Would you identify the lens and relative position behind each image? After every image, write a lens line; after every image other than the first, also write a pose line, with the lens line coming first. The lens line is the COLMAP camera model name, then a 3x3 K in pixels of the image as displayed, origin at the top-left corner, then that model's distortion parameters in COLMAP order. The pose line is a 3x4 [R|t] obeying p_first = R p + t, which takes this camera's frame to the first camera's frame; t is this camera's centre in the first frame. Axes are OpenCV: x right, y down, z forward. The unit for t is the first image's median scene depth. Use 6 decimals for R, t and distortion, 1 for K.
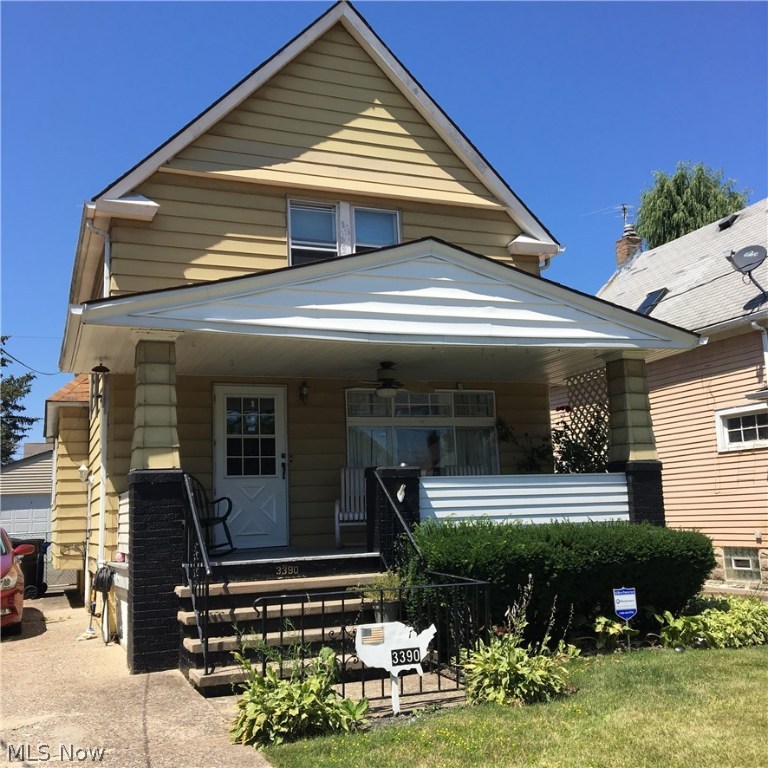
lens RADIAL K [[863.0, 0, 384.0], [0, 863.0, 384.0], [0, 0, 1]] dist [0.130177, -0.271498]
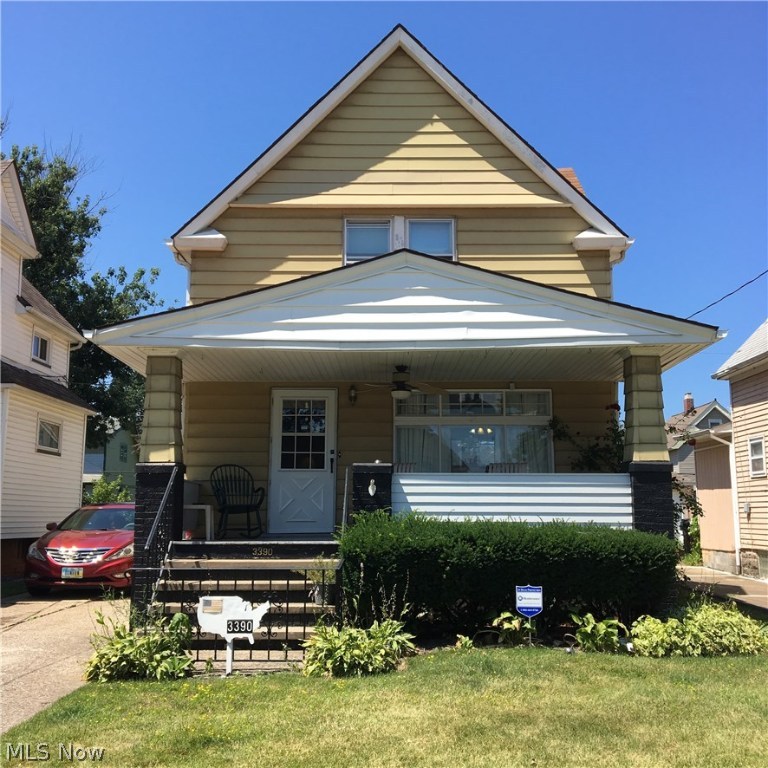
lens RADIAL K [[863.0, 0, 384.0], [0, 863.0, 384.0], [0, 0, 1]] dist [0.130177, -0.271498]
pose [[0.924376, -0.018347, -0.381041, 0.378071], [0.020959, 0.999777, 0.002706, -0.006022], [0.380906, -0.010488, 0.924554, -0.000643]]
